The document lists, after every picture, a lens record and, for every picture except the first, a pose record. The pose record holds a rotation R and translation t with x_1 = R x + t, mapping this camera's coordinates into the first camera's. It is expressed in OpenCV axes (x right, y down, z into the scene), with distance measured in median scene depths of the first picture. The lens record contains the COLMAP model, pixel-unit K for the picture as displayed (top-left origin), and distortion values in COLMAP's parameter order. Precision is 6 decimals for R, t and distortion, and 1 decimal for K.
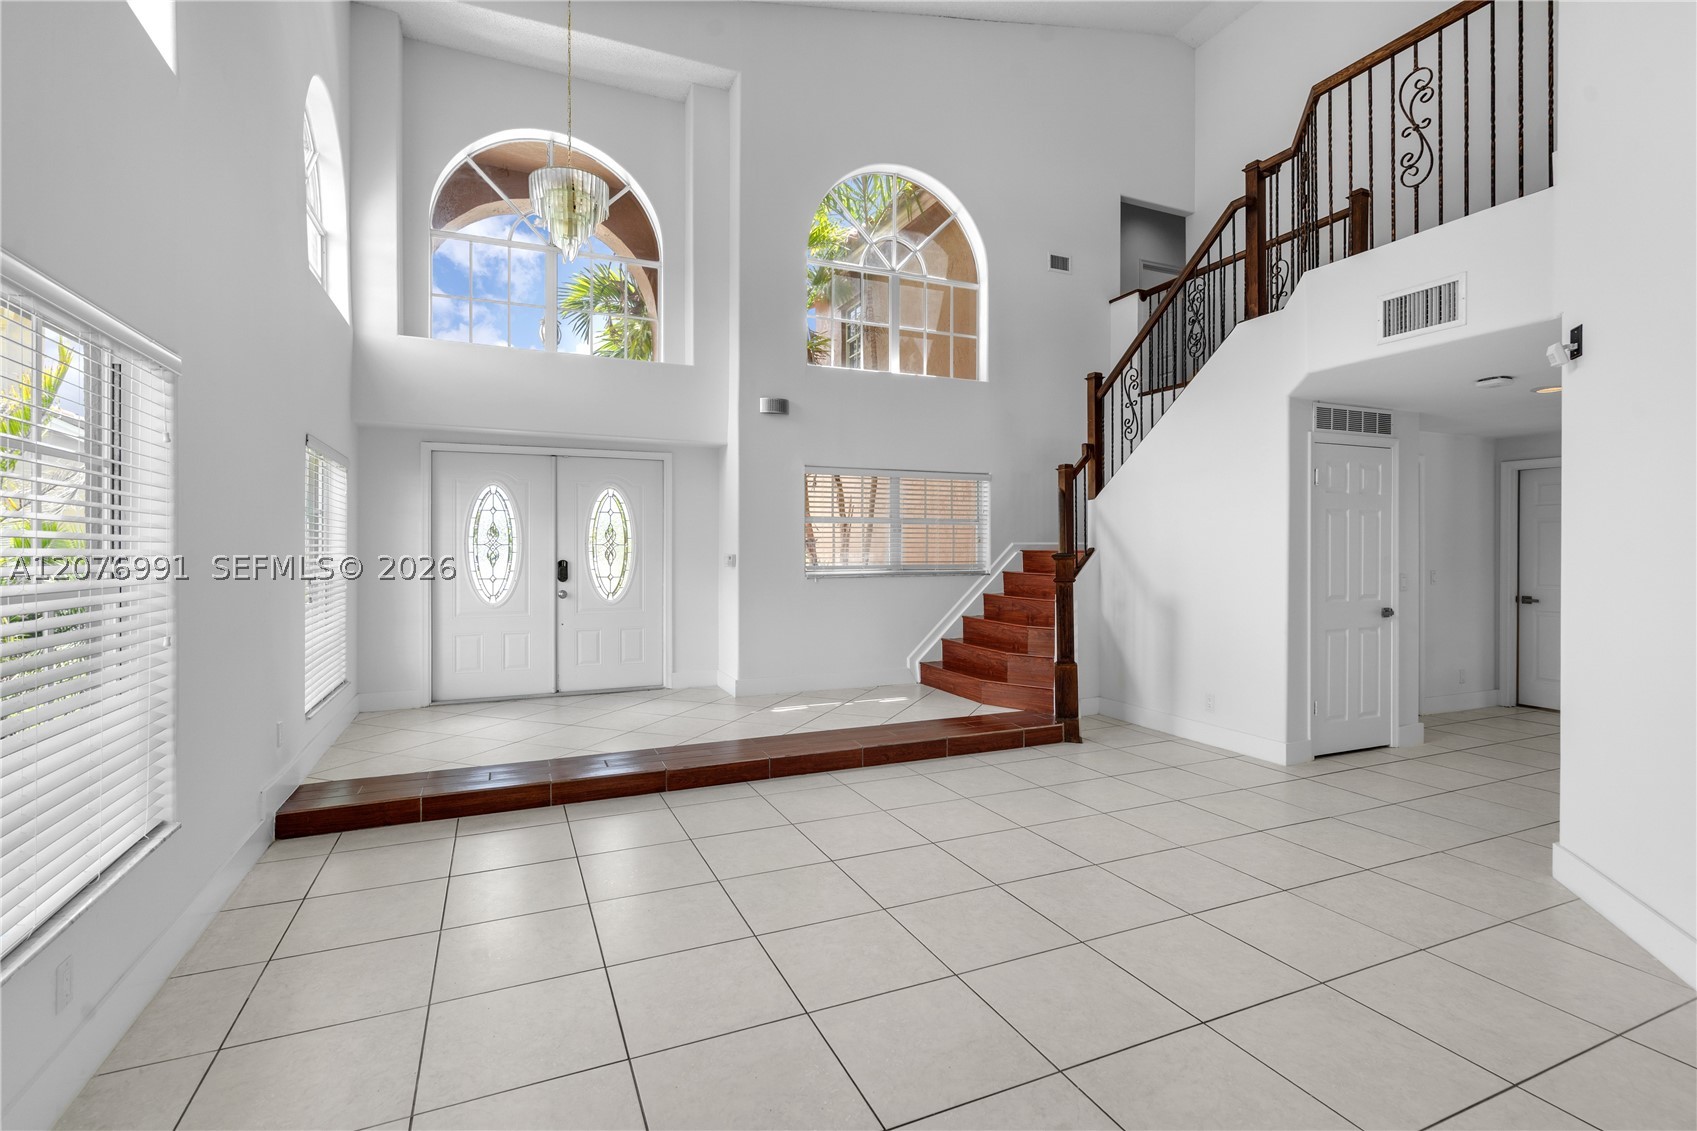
lens RADIAL K [[796.0, 0, 853.2], [0, 796.0, 555.5], [0, 0, 1]] dist [-0.002307, -0.000179]
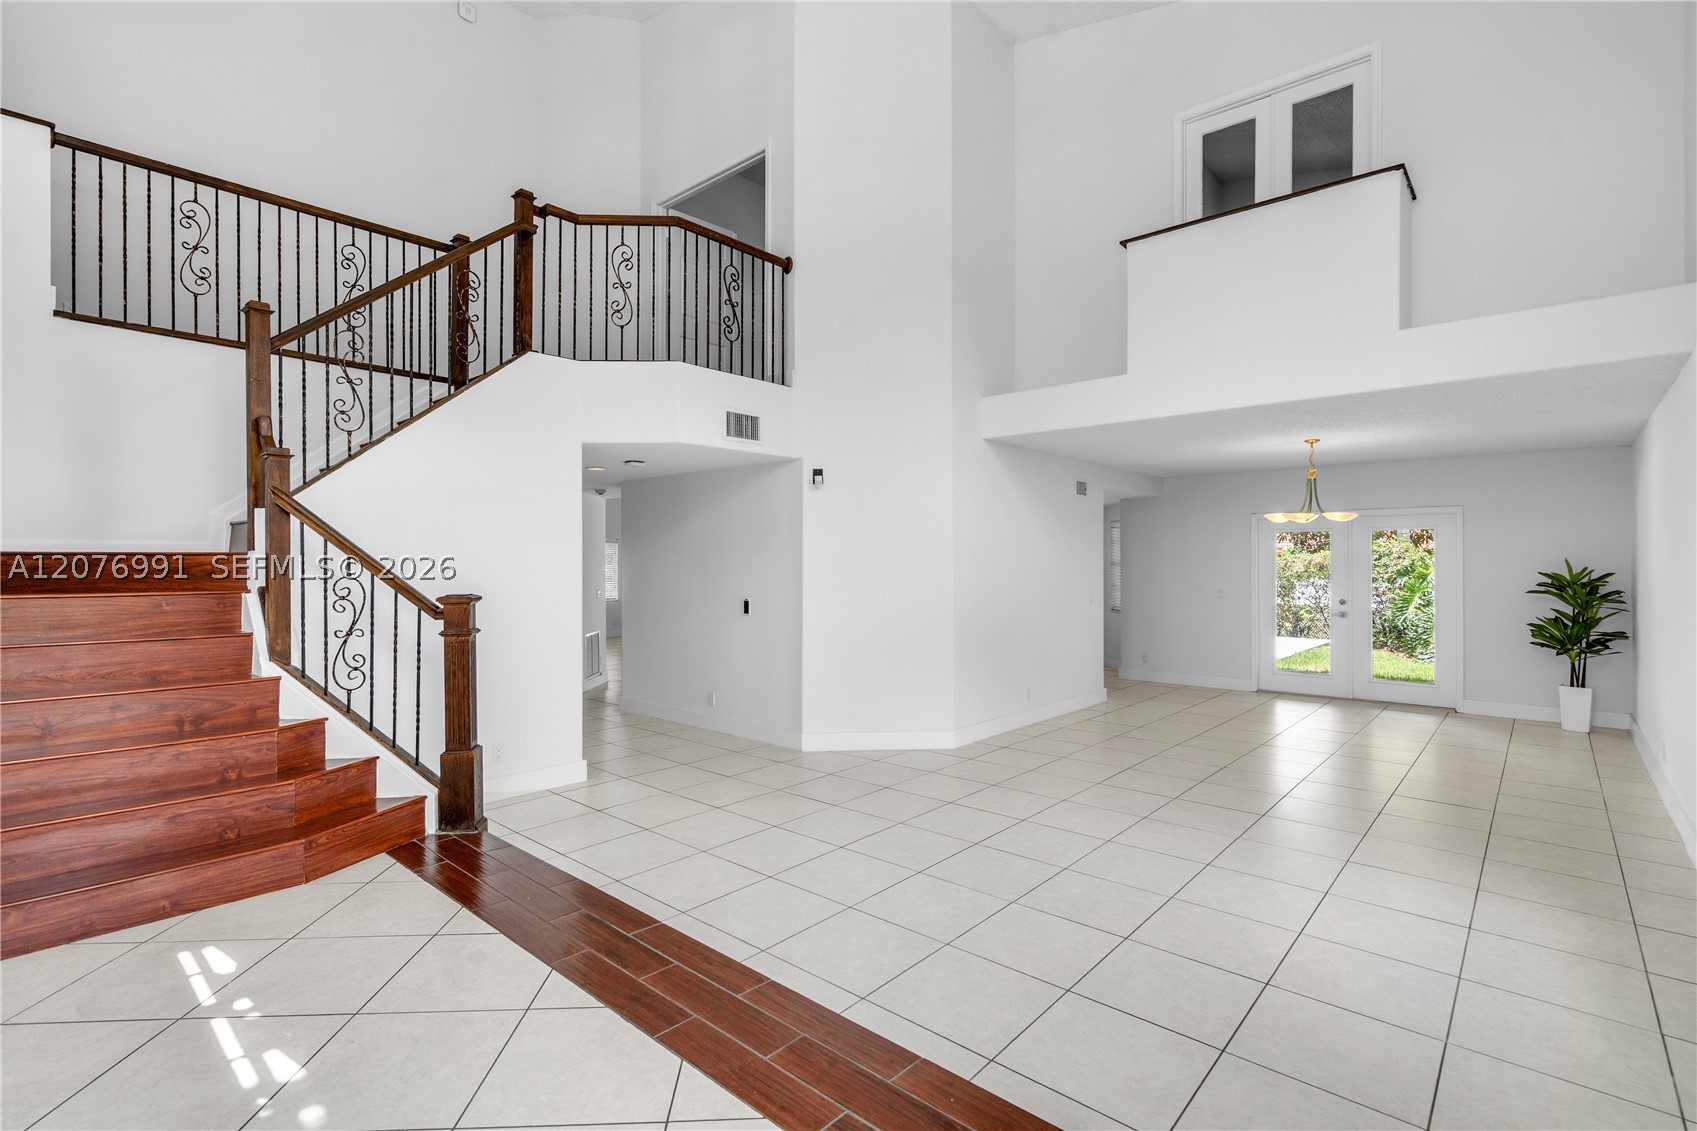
lens RADIAL K [[796.0, 0, 853.2], [0, 796.0, 555.5], [0, 0, 1]] dist [-0.002307, -0.000179]
pose [[-0.407585, 0.004847, 0.913154, -0.485057], [0.005006, 0.999983, -0.003074, -0.031847], [-0.913153, 0.003318, -0.407602, 0.887023]]
